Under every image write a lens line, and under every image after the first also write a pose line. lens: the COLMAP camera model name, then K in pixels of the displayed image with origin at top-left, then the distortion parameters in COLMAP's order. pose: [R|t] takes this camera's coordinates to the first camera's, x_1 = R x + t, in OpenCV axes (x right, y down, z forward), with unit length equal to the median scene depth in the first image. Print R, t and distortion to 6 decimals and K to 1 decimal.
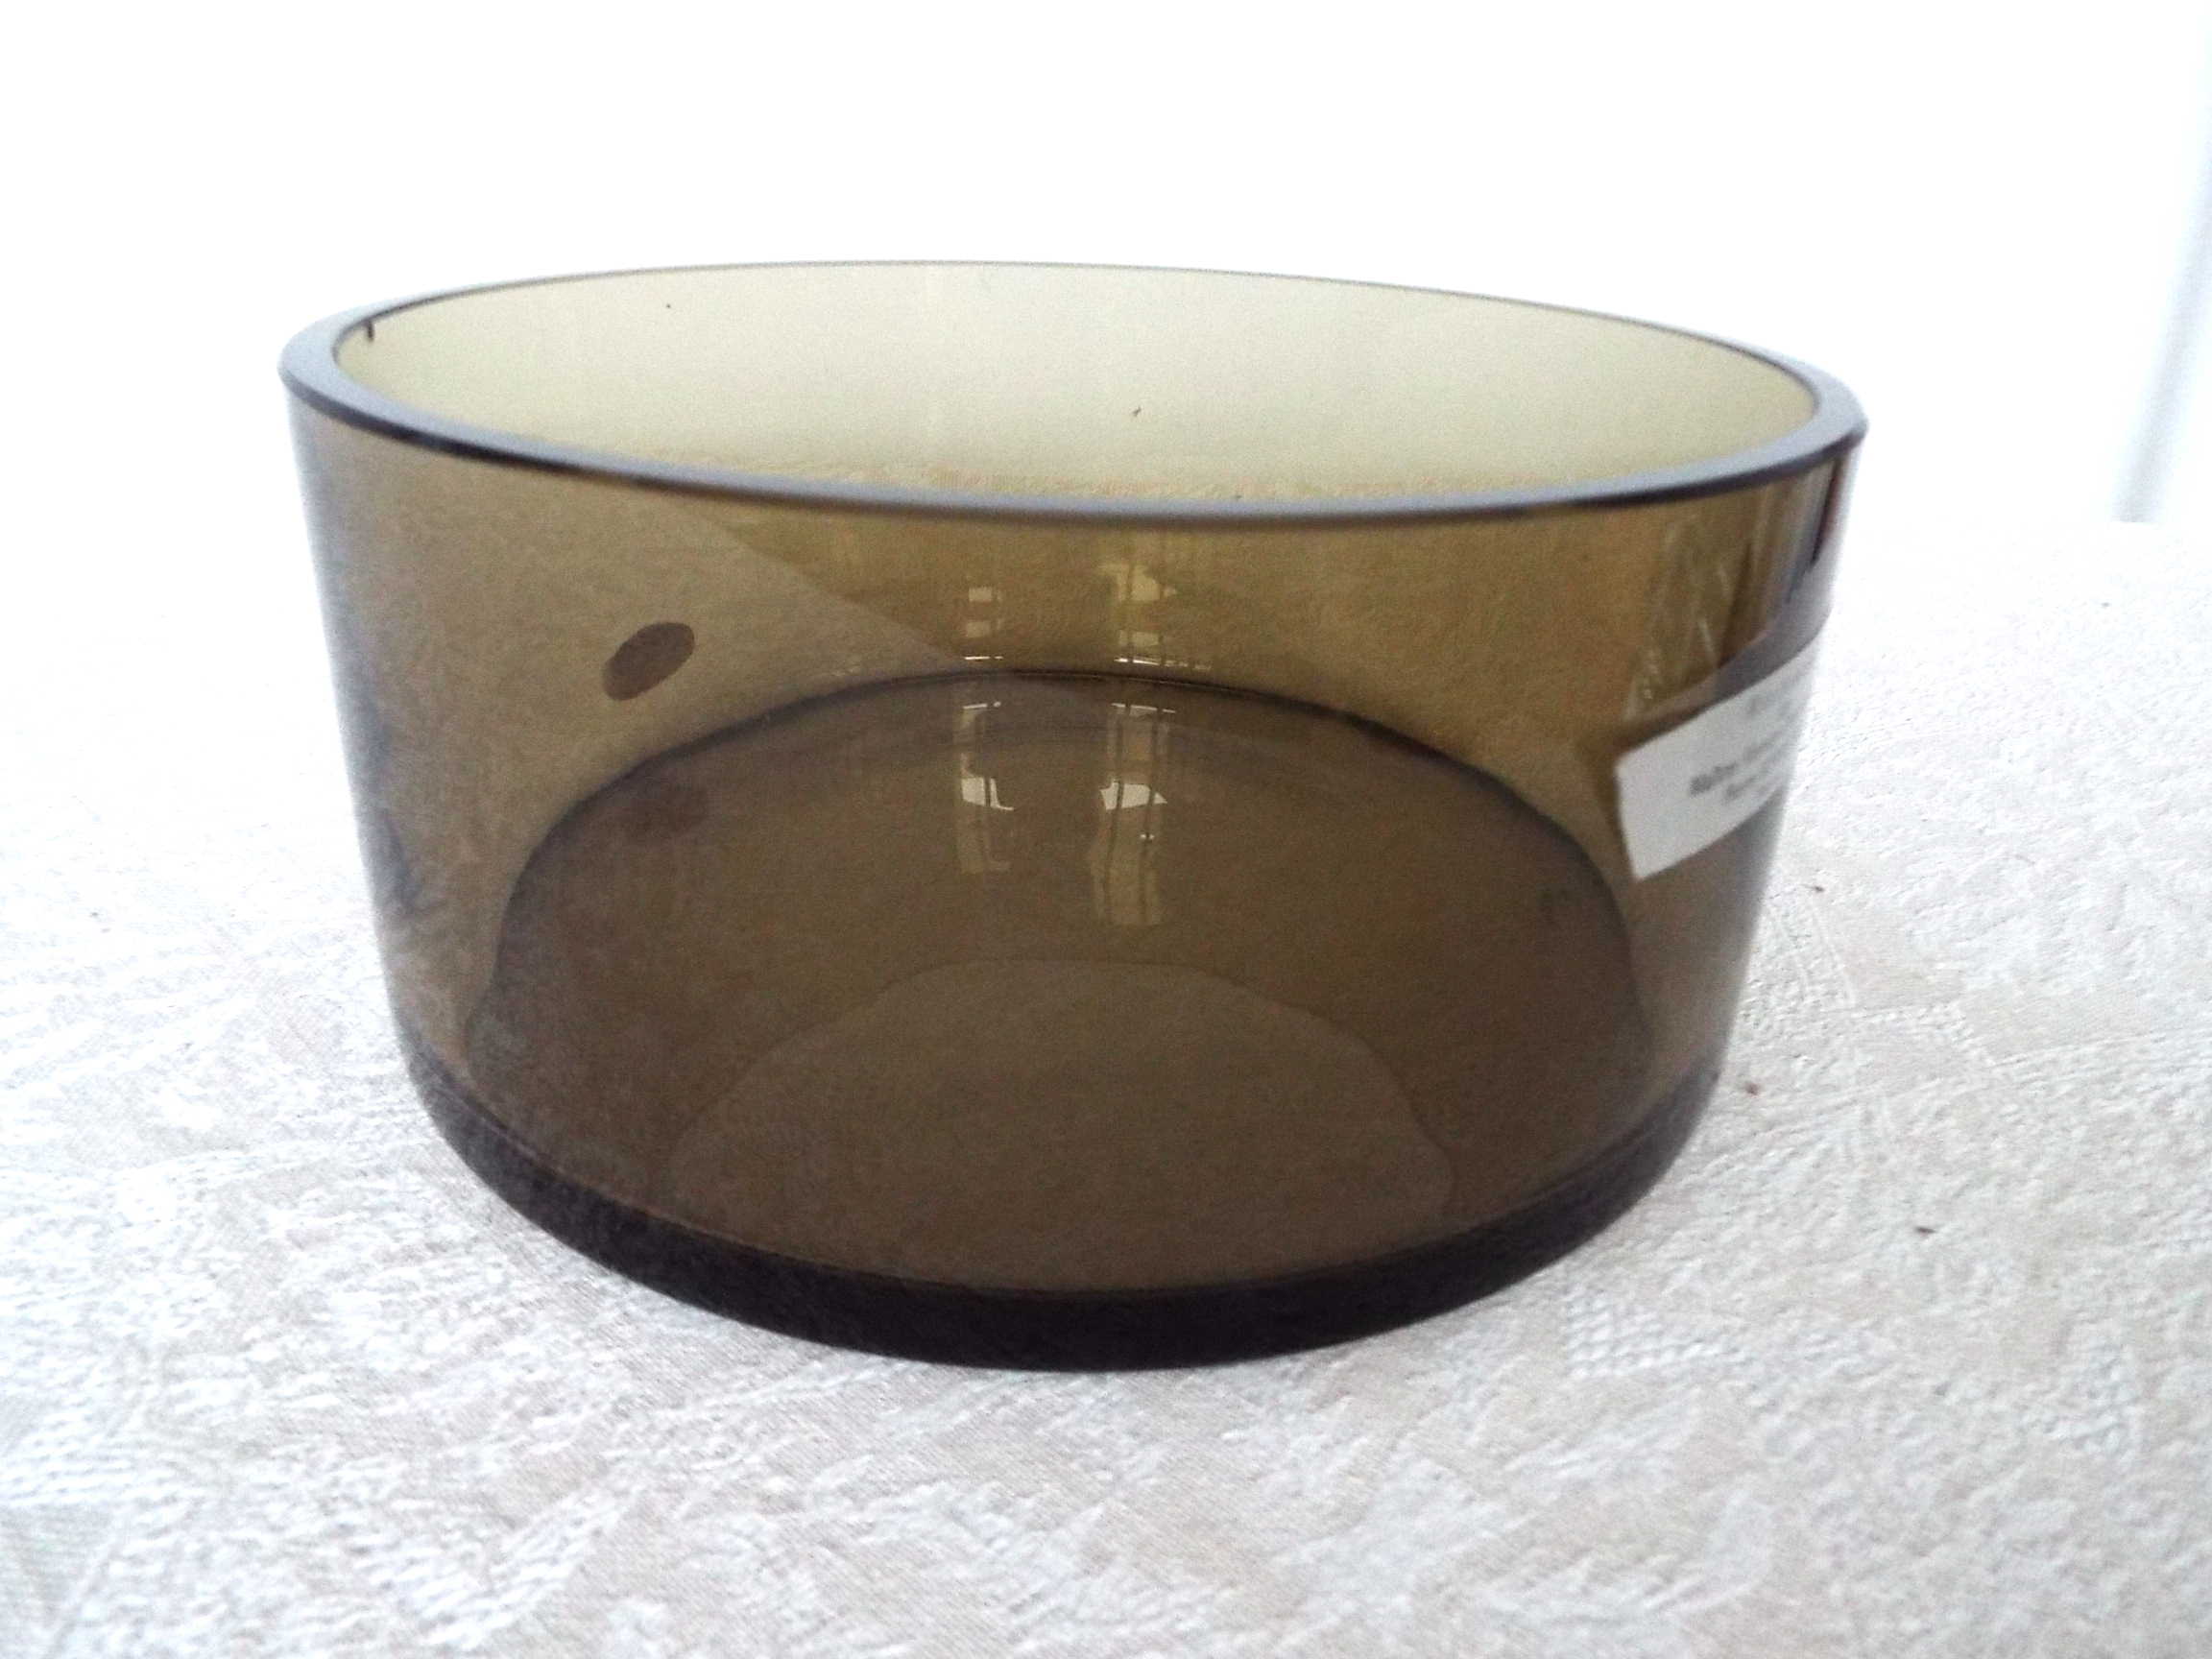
lens RADIAL K [[1634.6, 0, 1063.4], [0, 1634.6, 829.8], [0, 0, 1]] dist [0.005353, 0.002131]
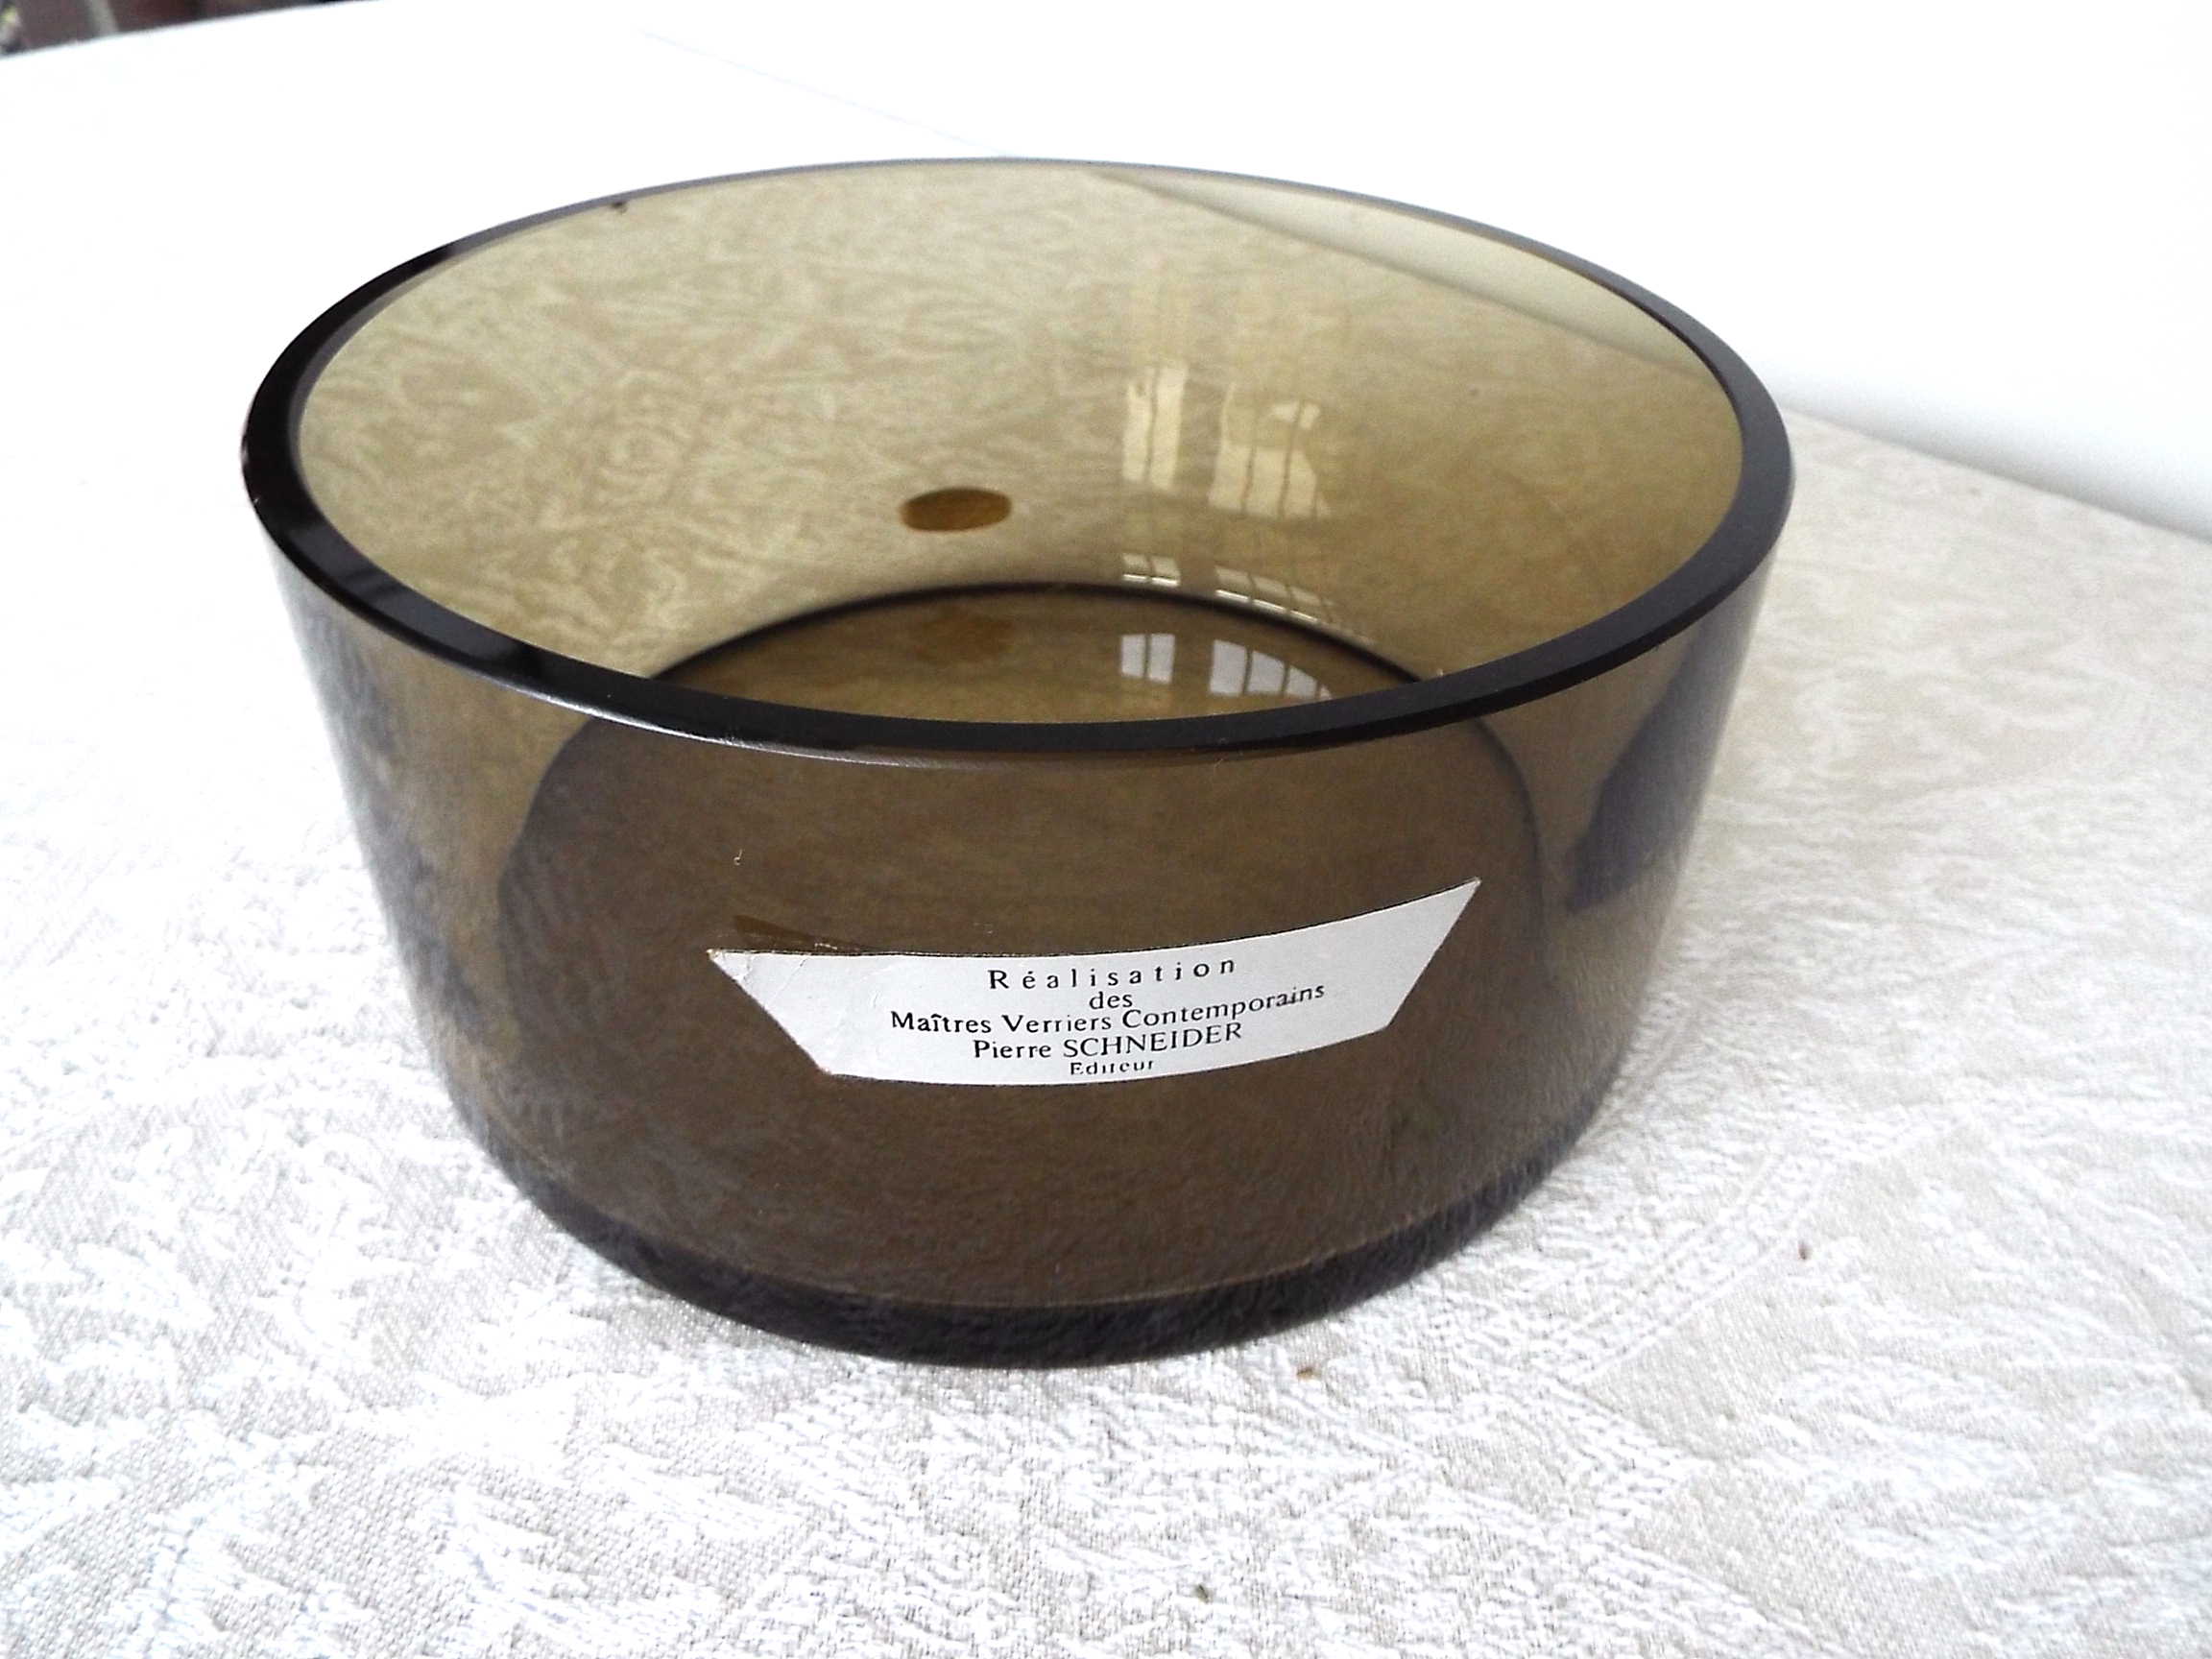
lens RADIAL K [[1561.5, 0, 1080.7], [0, 1561.5, 794.8], [0, 0, 1]] dist [-0.000590, -0.000717]
pose [[0.697065, 0.410101, -0.588148, 0.982376], [-0.309924, 0.912027, 0.268616, -0.446407], [0.646566, -0.004962, 0.762842, 0.371467]]
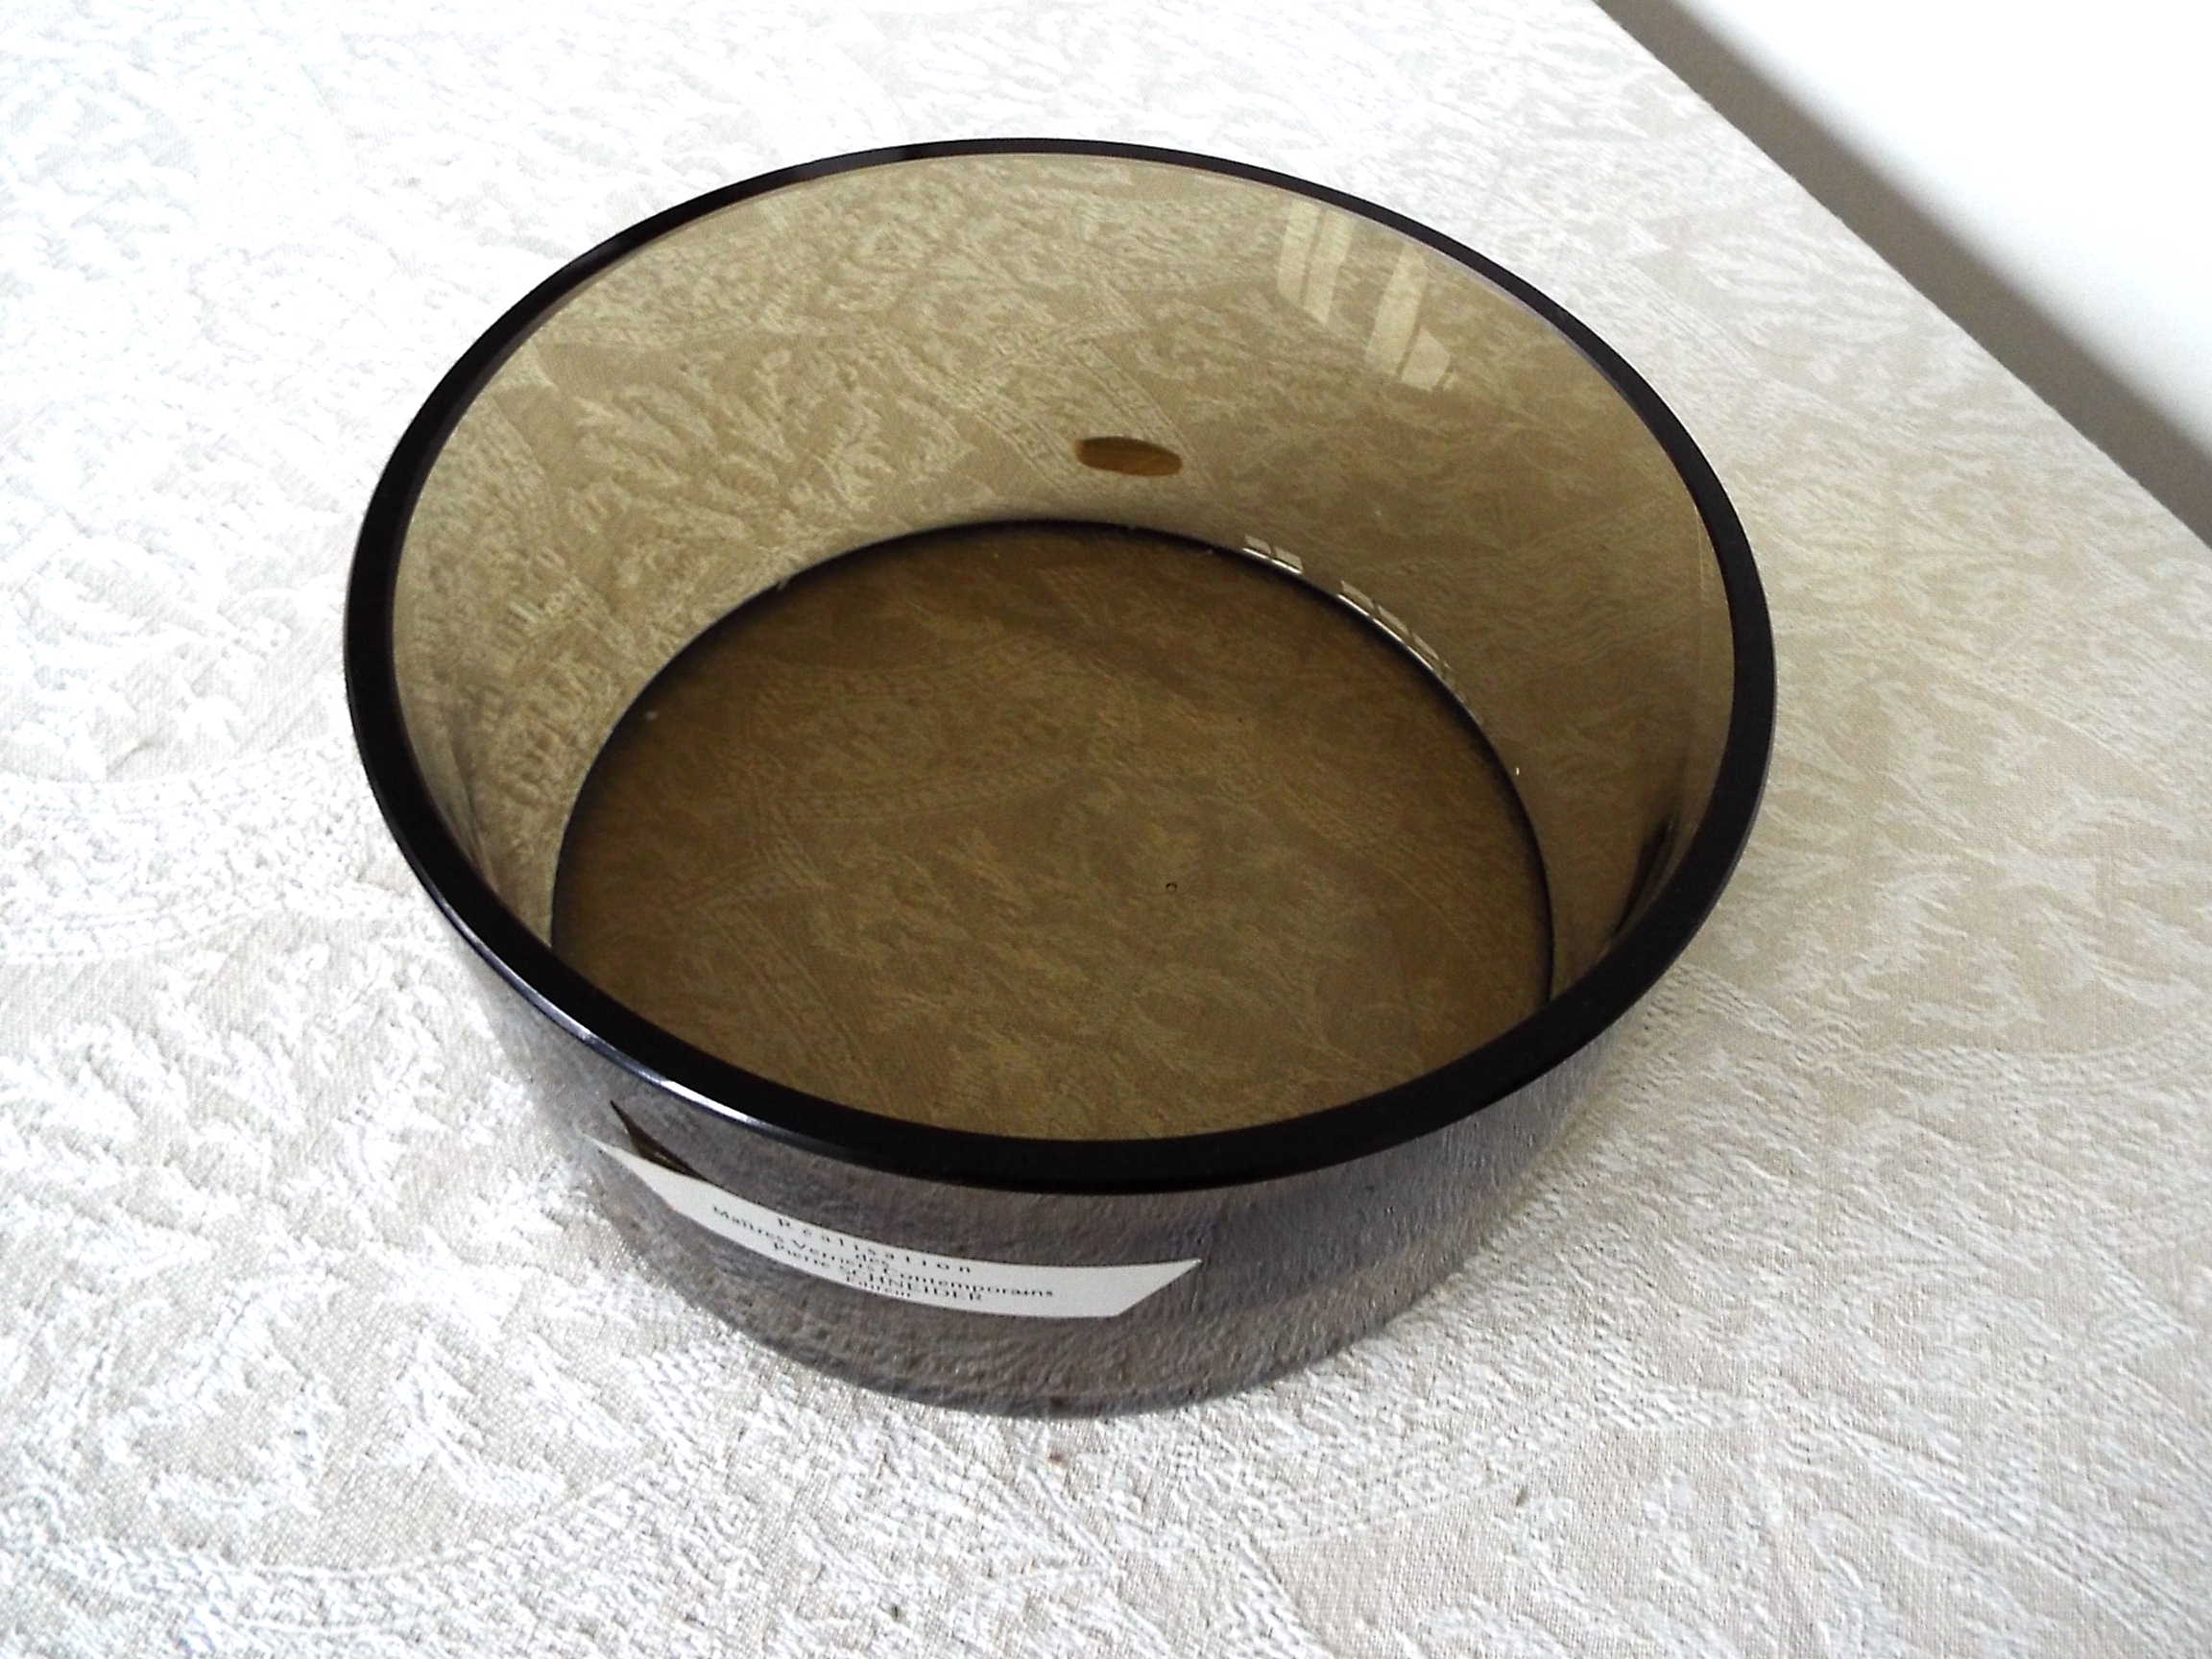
lens RADIAL K [[1592.9, 0, 1097.6], [0, 1592.9, 745.0], [0, 0, 1]] dist [-0.037536, 0.051668]
pose [[0.426100, 0.709682, -0.561061, 0.958603], [-0.434096, 0.704508, 0.561452, -1.101605], [0.793725, 0.004319, 0.608261, 0.510611]]
